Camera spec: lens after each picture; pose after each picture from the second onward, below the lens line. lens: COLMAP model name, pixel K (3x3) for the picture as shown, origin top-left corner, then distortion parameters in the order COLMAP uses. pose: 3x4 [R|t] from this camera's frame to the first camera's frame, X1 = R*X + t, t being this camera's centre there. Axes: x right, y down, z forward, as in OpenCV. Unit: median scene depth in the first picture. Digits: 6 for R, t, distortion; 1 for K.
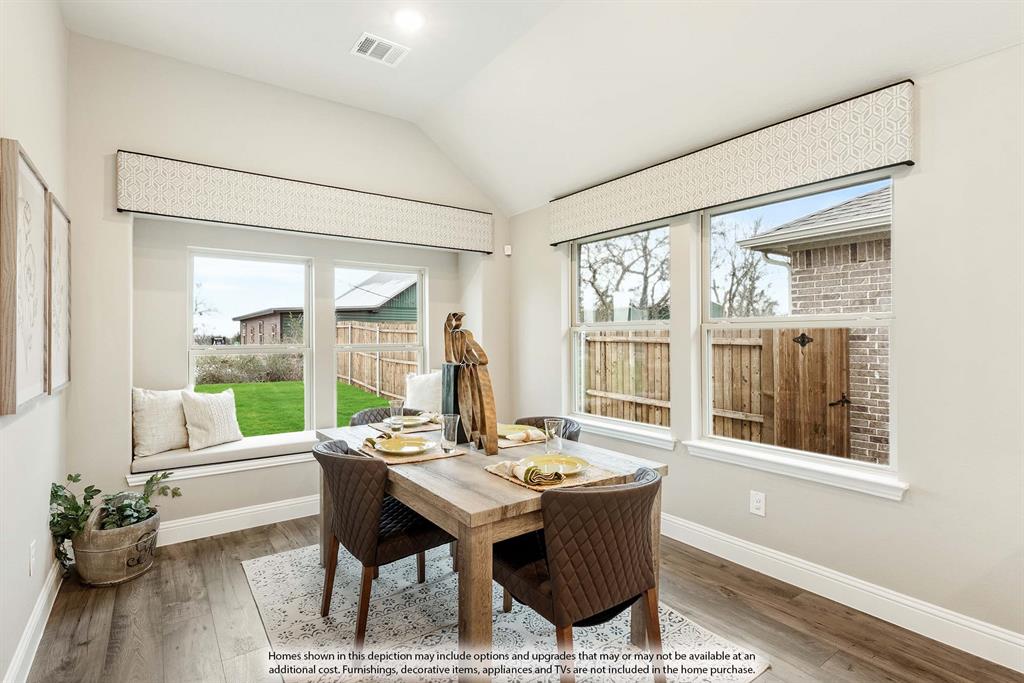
lens RADIAL K [[476.6, 0, 485.9], [0, 476.6, 333.5], [0, 0, 1]] dist [-0.000902, 0.000345]
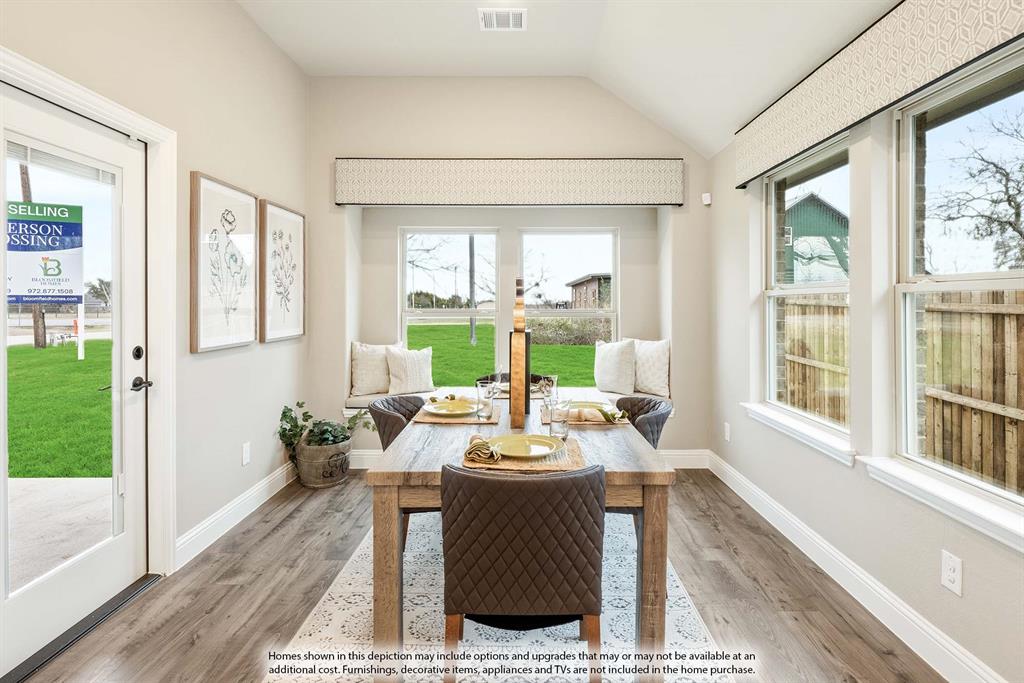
lens RADIAL K [[511.3, 0, 539.5], [0, 511.3, 302.1], [0, 0, 1]] dist [0.001962, -0.000749]
pose [[0.833268, 0.003220, -0.552860, 0.453730], [0.001080, 0.999972, 0.007453, -0.001453], [0.552869, -0.006808, 0.833241, 0.137448]]
